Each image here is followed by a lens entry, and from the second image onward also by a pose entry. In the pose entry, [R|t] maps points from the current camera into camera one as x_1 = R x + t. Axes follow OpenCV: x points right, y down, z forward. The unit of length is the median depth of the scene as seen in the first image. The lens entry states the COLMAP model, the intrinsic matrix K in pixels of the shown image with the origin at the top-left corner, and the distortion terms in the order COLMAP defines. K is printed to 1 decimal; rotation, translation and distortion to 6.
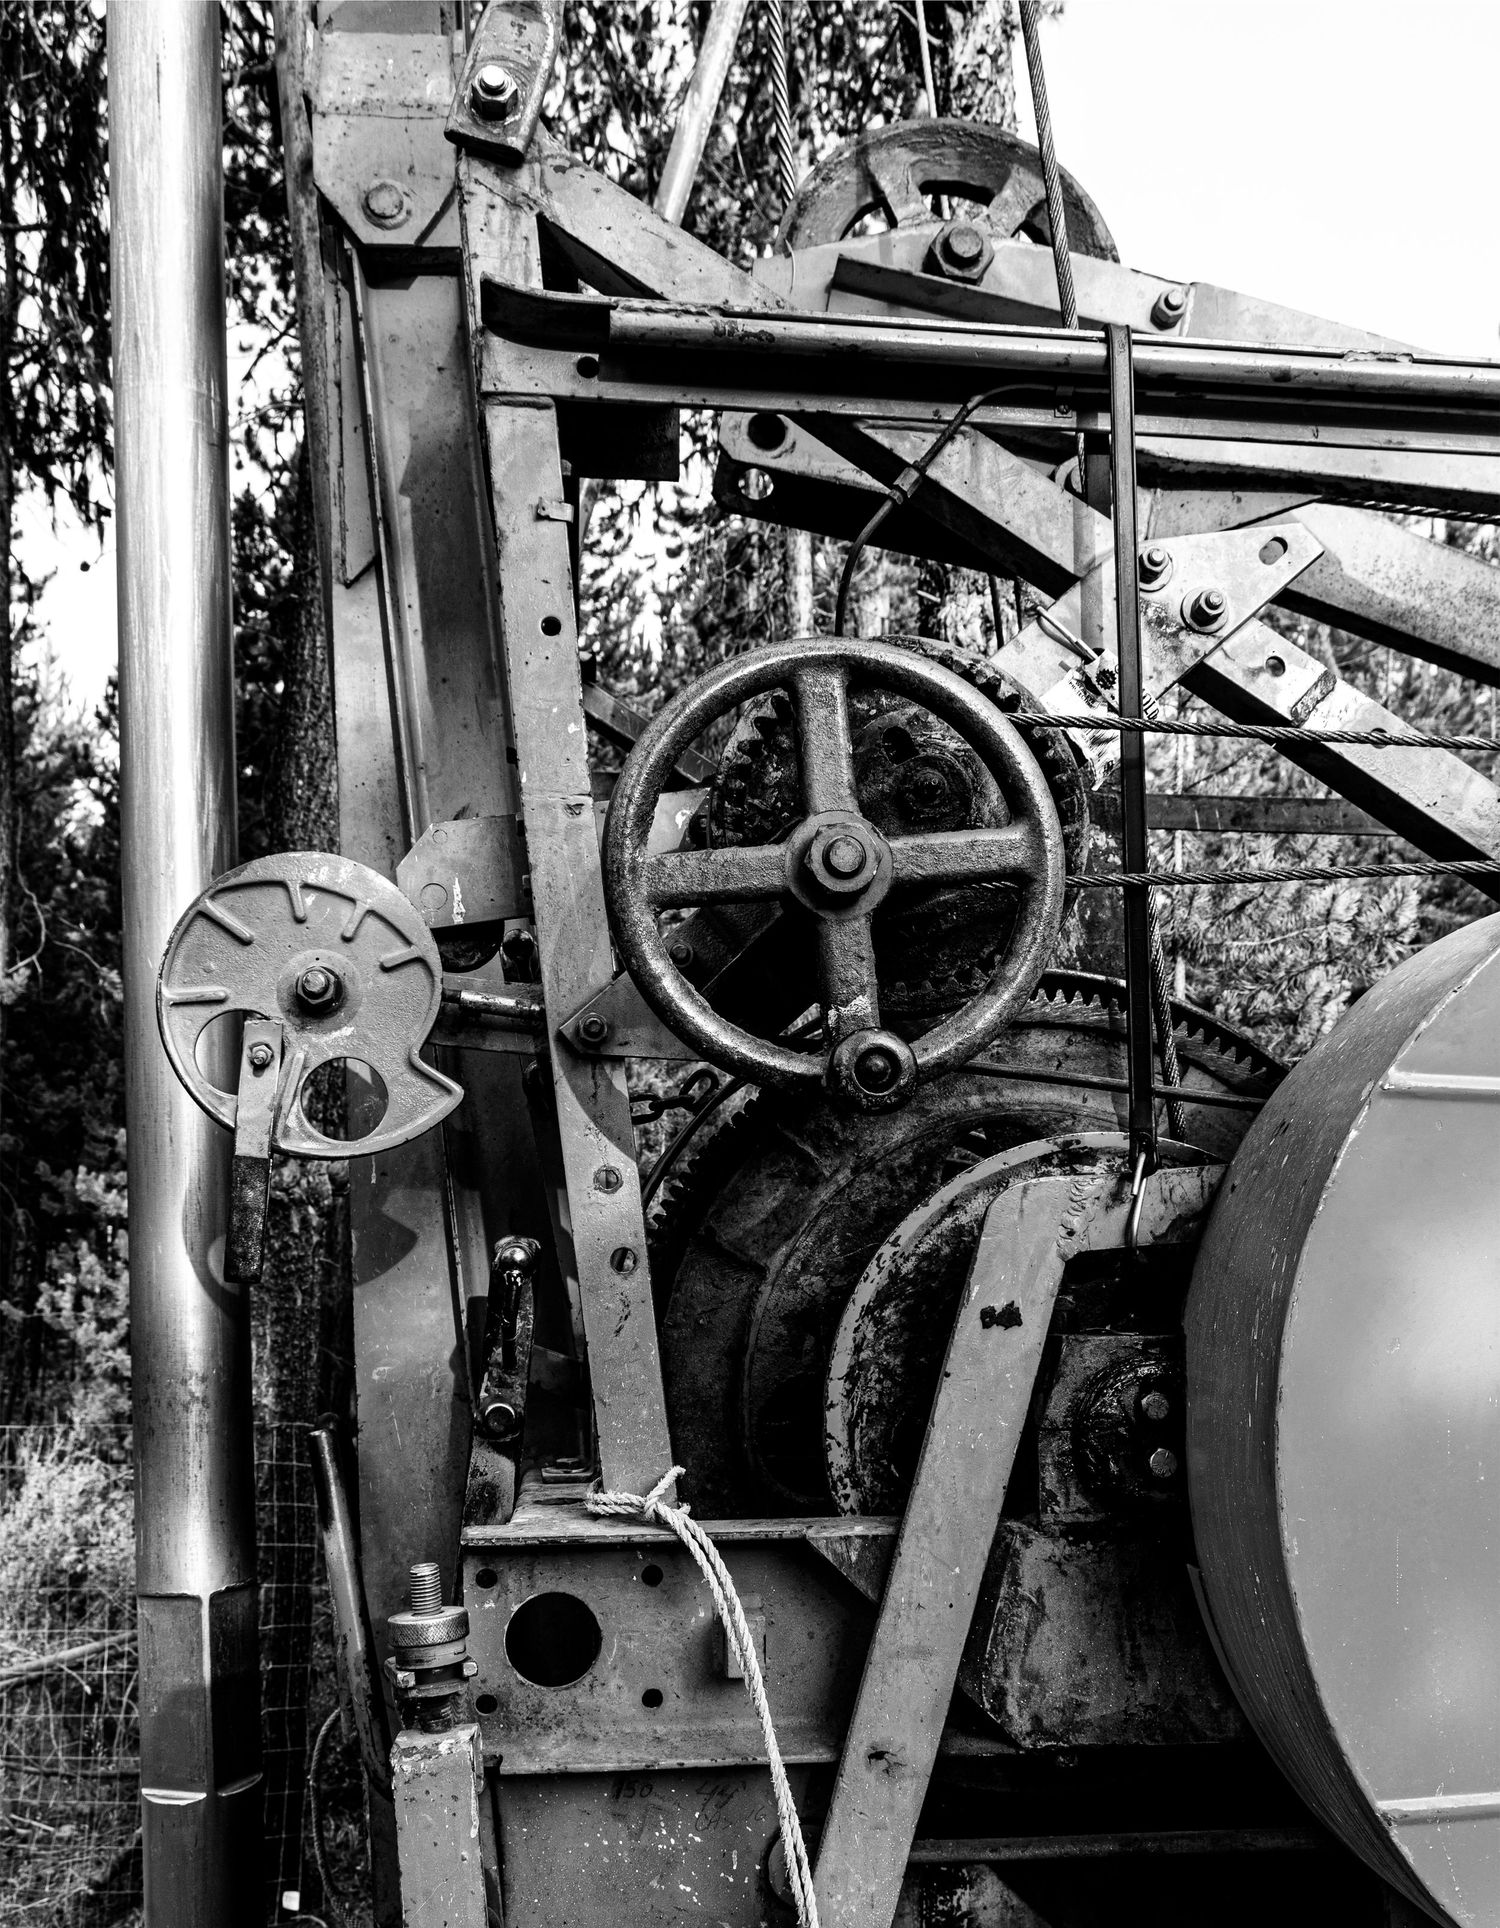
lens RADIAL K [[1767.3, 0, 787.9], [0, 1767.3, 1112.0], [0, 0, 1]] dist [-0.011679, -0.000401]
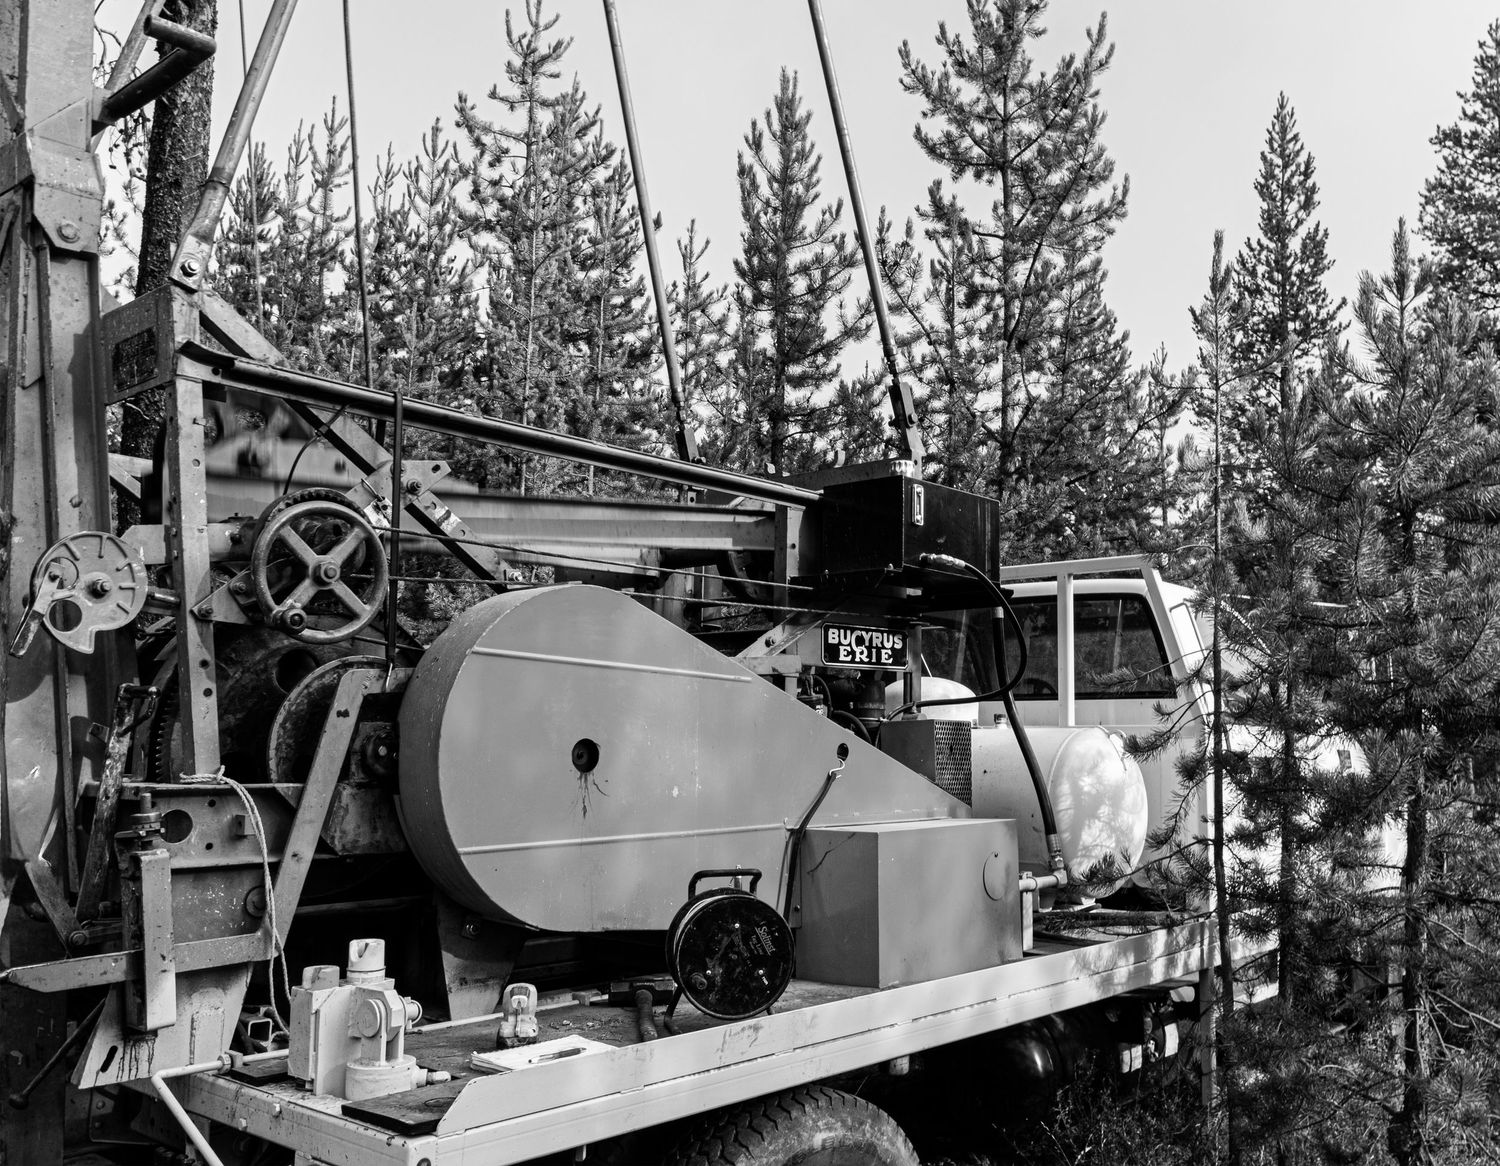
lens RADIAL K [[1374.9, 0, 750.0], [0, 1374.9, 583.0], [0, 0, 1]] dist [-0.011679, -0.000401]
pose [[0.781384, 0.082957, 0.618512, -0.805456], [-0.070652, 0.996512, -0.044400, -0.055814], [-0.620038, -0.009006, 0.784520, -1.286777]]
